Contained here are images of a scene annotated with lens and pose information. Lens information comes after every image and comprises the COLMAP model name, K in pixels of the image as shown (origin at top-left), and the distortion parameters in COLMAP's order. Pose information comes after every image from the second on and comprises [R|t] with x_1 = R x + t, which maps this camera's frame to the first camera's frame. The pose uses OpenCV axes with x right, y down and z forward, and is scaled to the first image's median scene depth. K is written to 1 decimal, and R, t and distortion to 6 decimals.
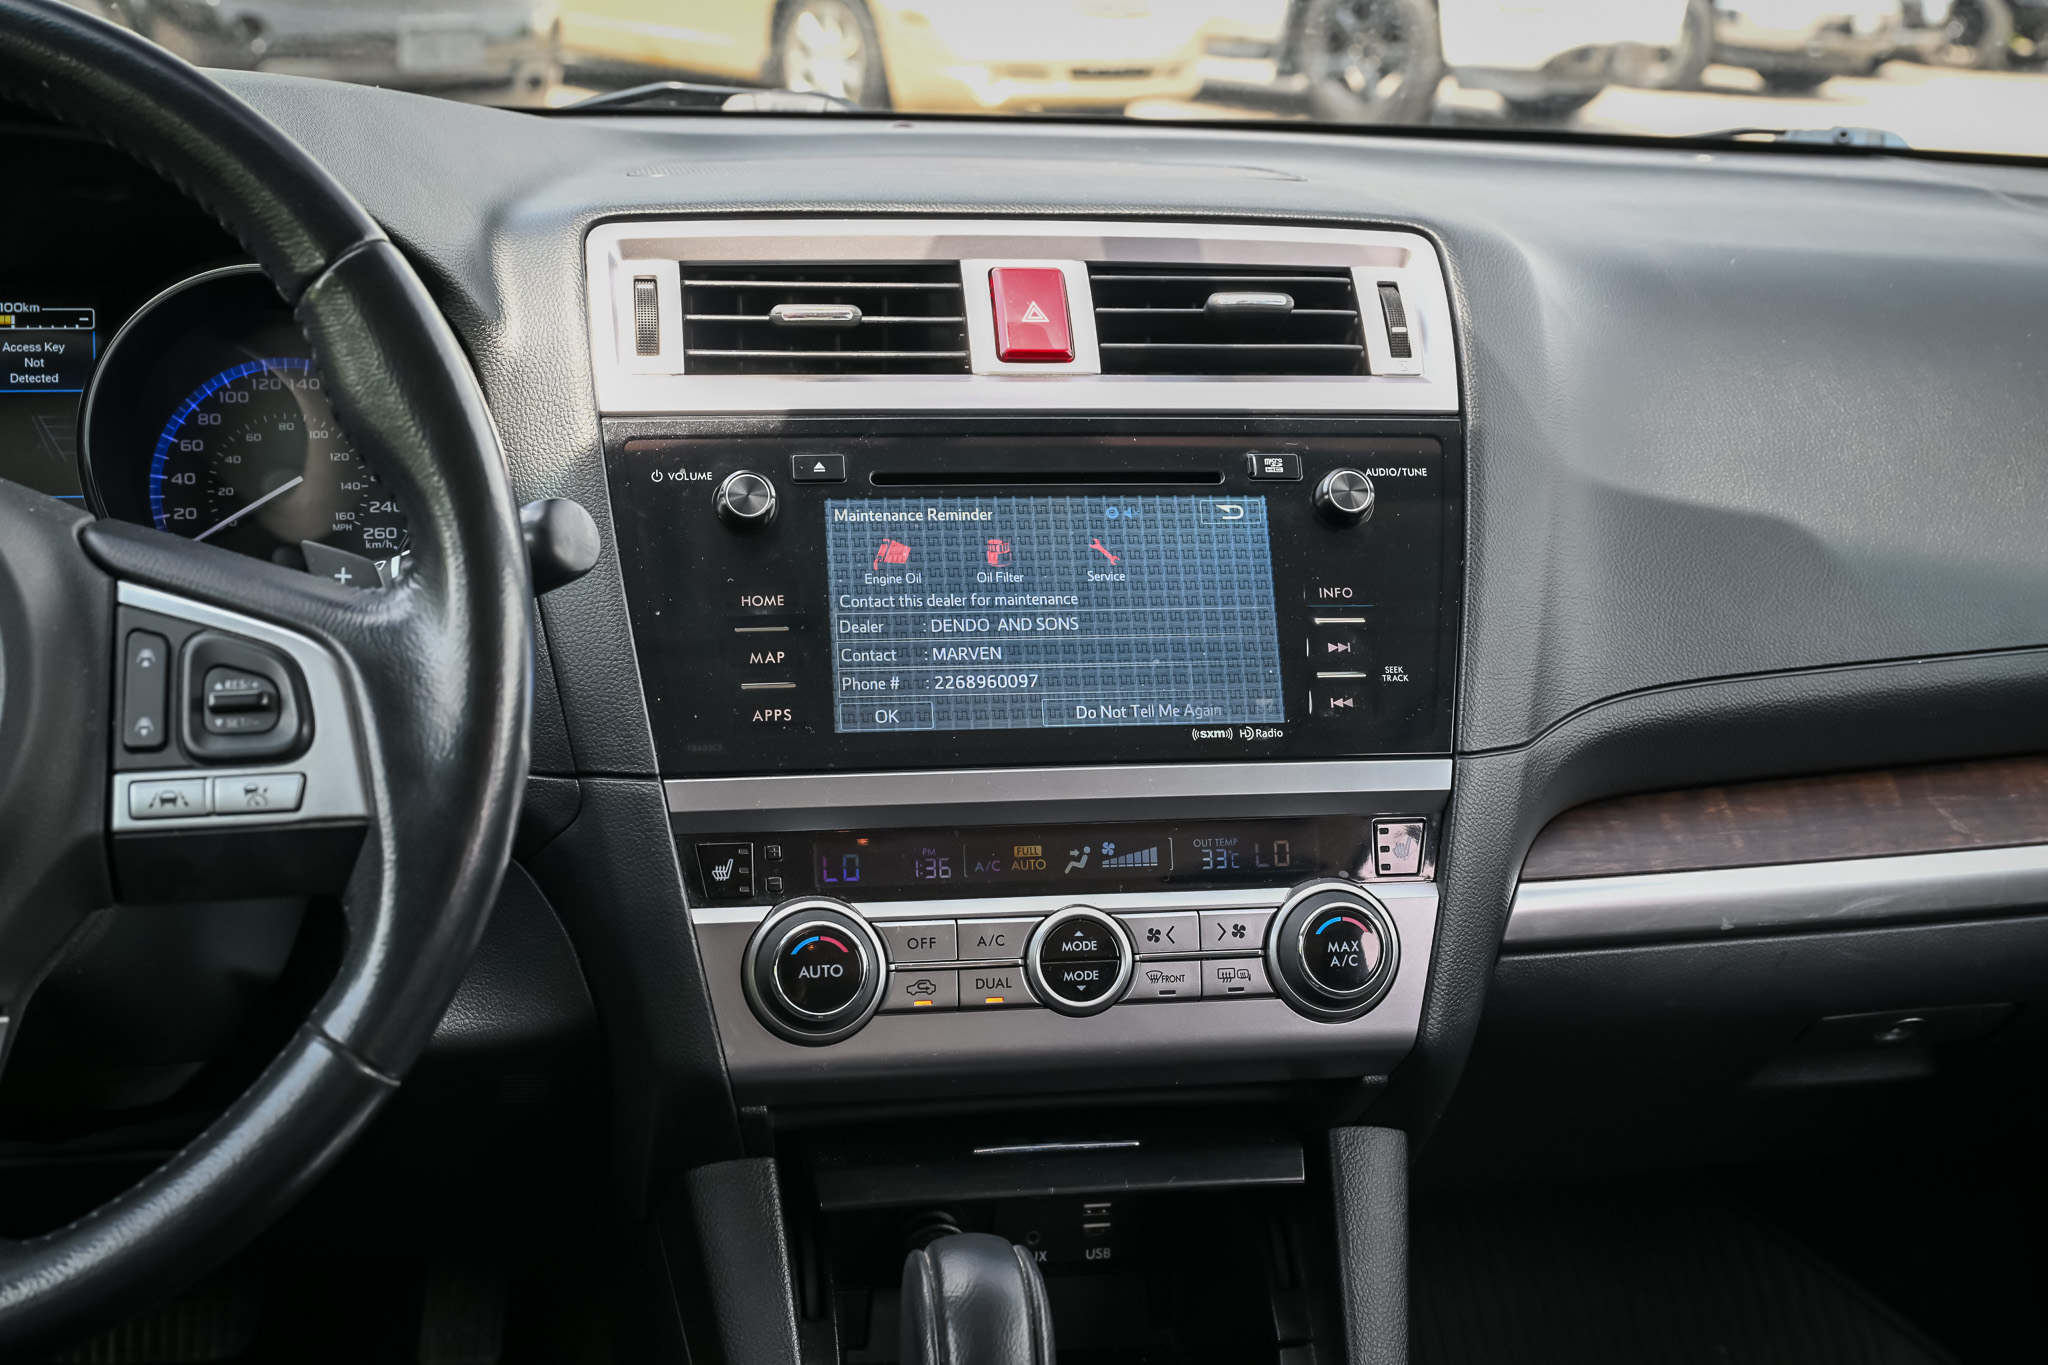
lens RADIAL K [[2590.6, 0, 1023.8], [0, 2590.6, 685.0], [0, 0, 1]] dist [-0.014714, 0.000000]
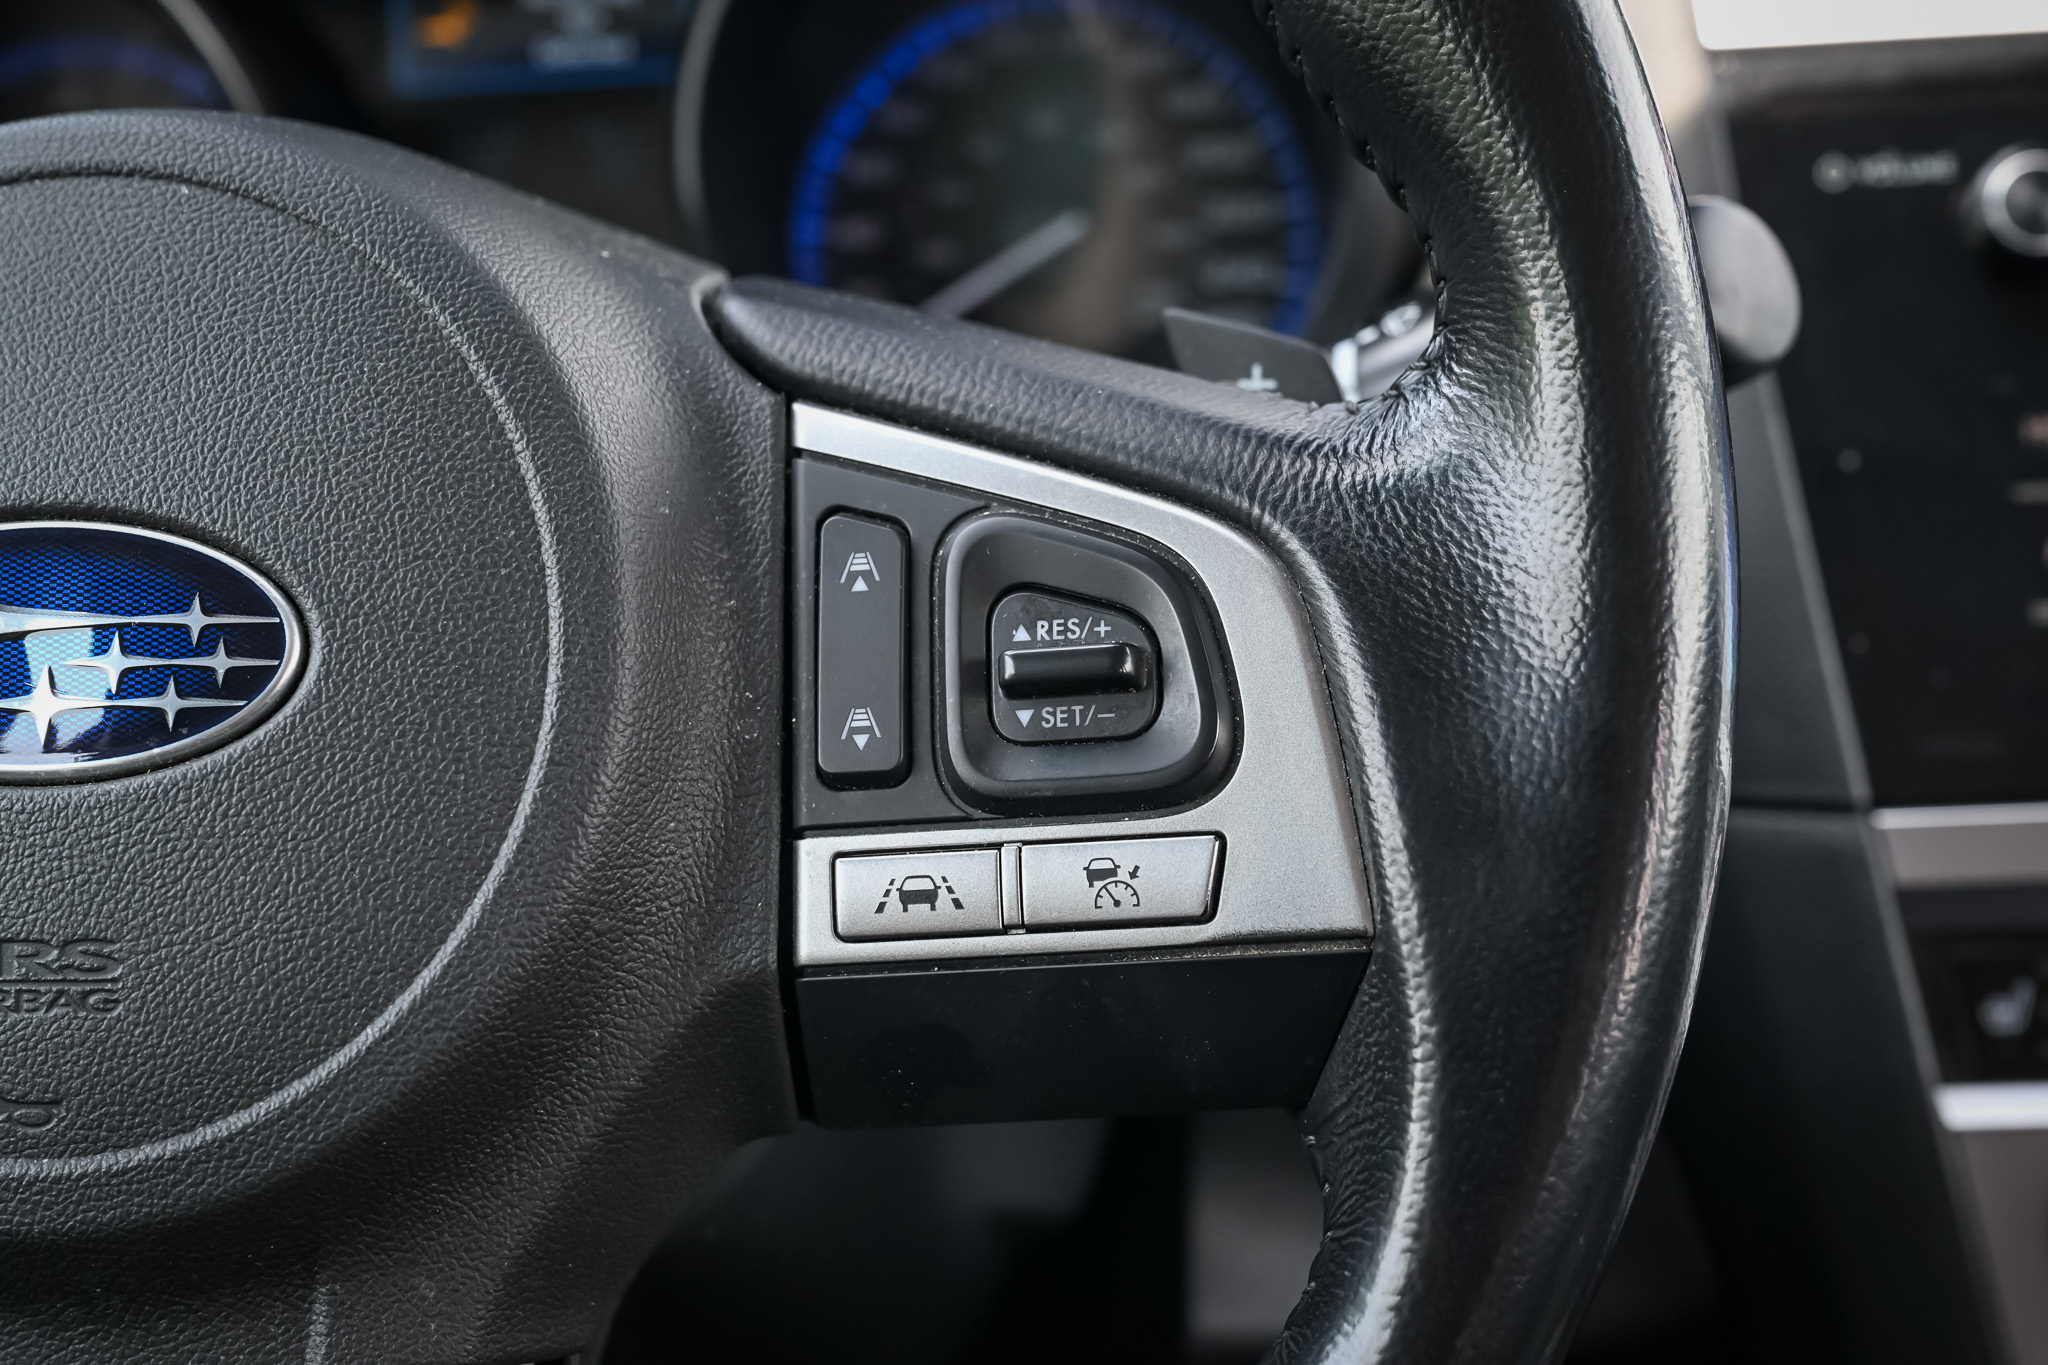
lens RADIAL K [[3892.9, 0, 1033.8], [0, 3892.9, 700.5], [0, 0, 1]] dist [-0.007489, 0.000000]
pose [[0.970411, -0.013185, -0.241099, -0.114866], [0.018528, 0.999630, 0.019907, -0.001038], [0.240747, -0.023785, 0.970296, 0.275773]]
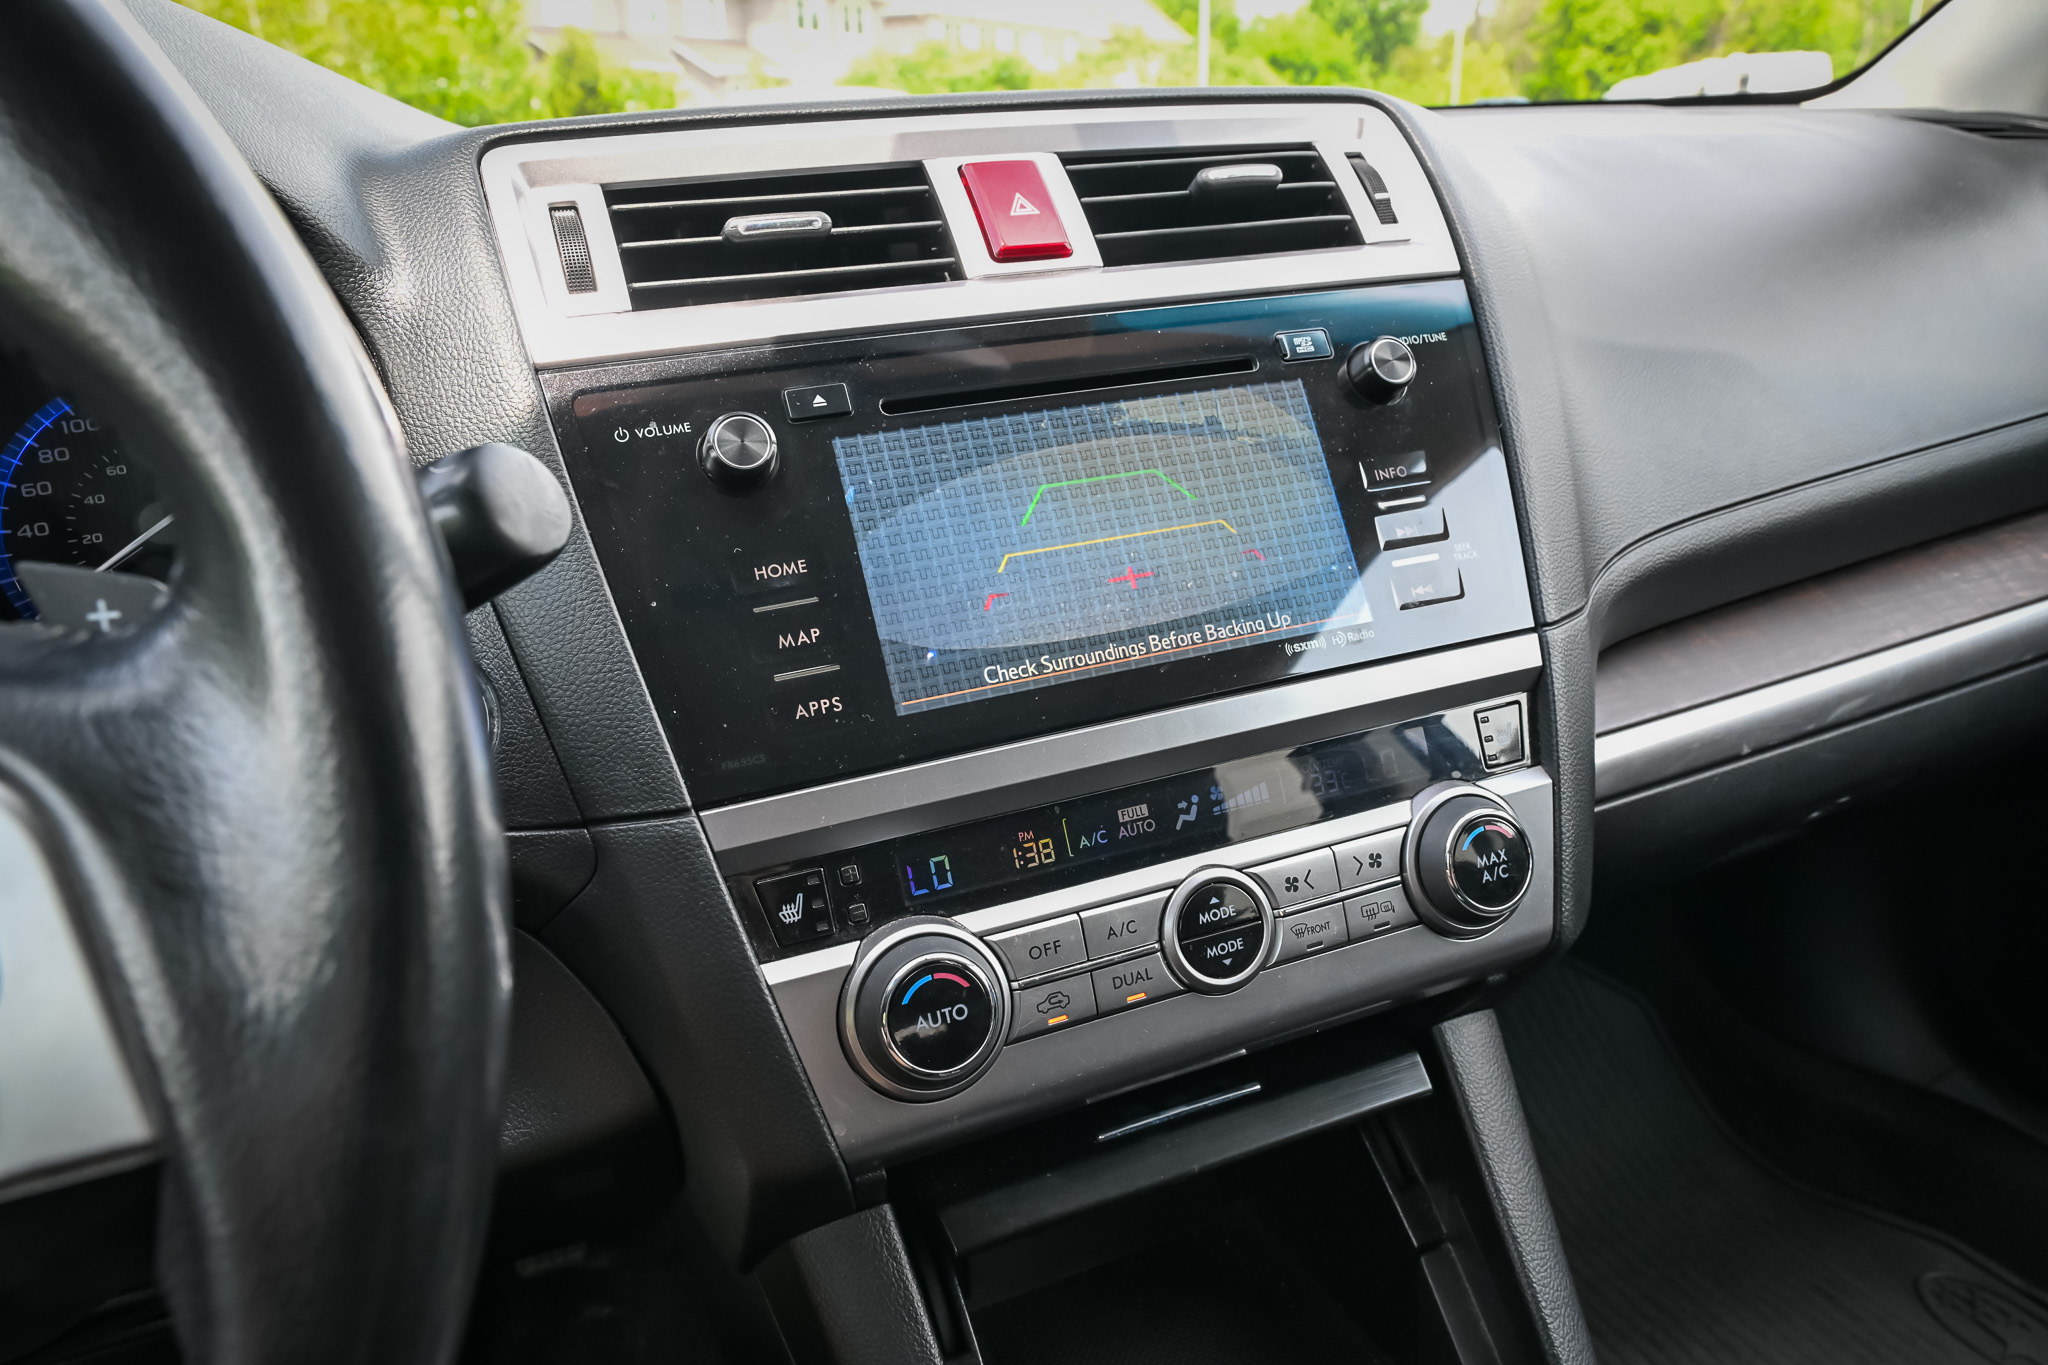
lens RADIAL K [[1357.5, 0, 1021.7], [0, 1357.5, 684.6], [0, 0, 1]] dist [-0.002391, 0.001543]
pose [[0.974837, -0.157888, 0.157366, -0.100216], [0.148194, 0.986362, 0.071613, -0.016256], [-0.166527, -0.046490, 0.984940, 0.567668]]
